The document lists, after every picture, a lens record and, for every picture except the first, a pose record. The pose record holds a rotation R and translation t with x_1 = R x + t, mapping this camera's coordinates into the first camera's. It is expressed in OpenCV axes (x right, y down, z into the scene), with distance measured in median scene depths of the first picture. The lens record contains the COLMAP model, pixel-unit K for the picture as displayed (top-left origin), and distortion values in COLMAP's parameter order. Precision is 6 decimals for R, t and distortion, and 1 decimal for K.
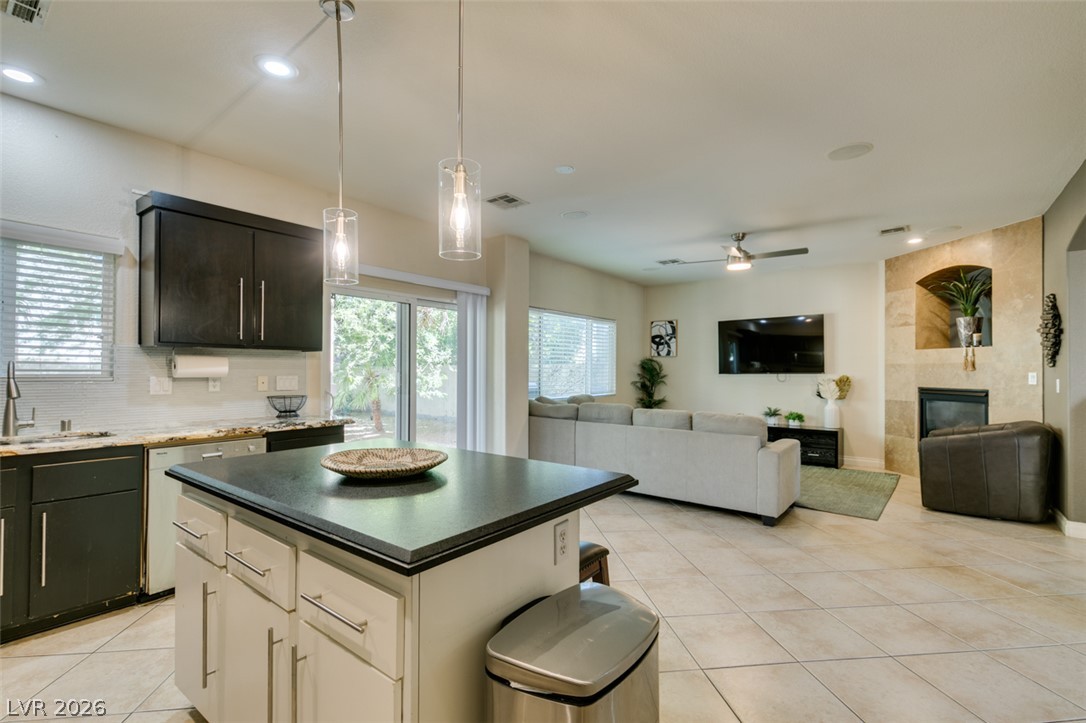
lens RADIAL K [[492.0, 0, 543.1], [0, 492.0, 369.7], [0, 0, 1]] dist [0.003061, -0.000329]
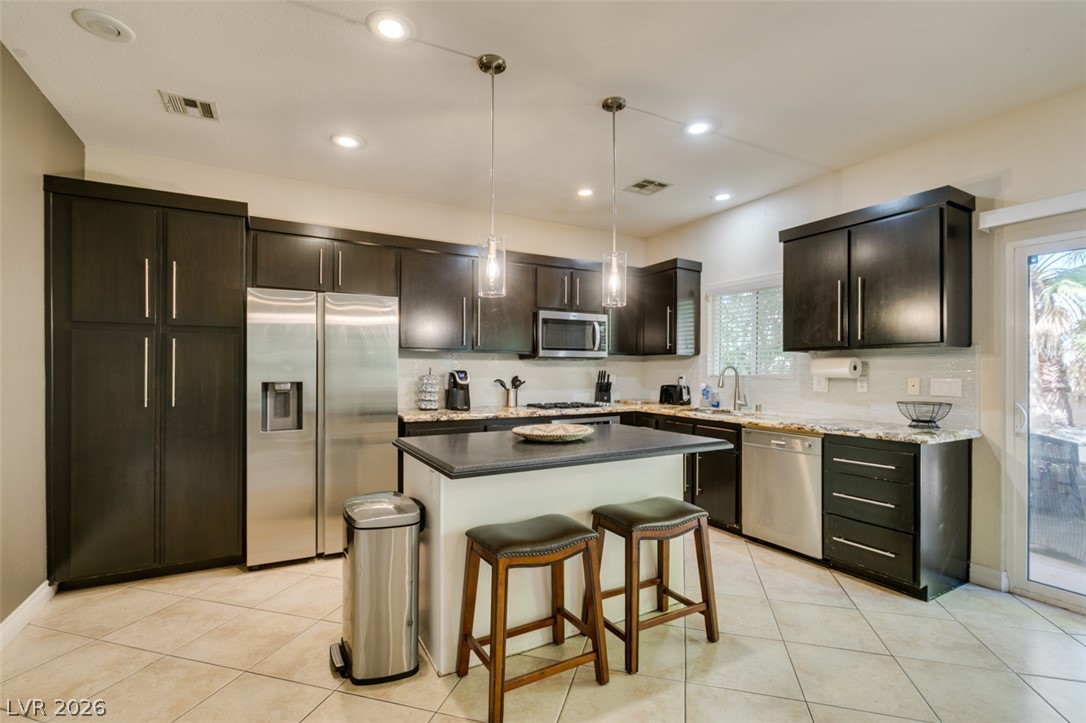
lens RADIAL K [[492.0, 0, 536.4], [0, 492.0, 369.0], [0, 0, 1]] dist [0.003061, -0.000329]
pose [[-0.400523, -0.004286, -0.916277, 0.489877], [-0.002606, 0.999990, -0.003538, 0.001953], [0.916283, 0.000971, -0.400530, 0.725046]]
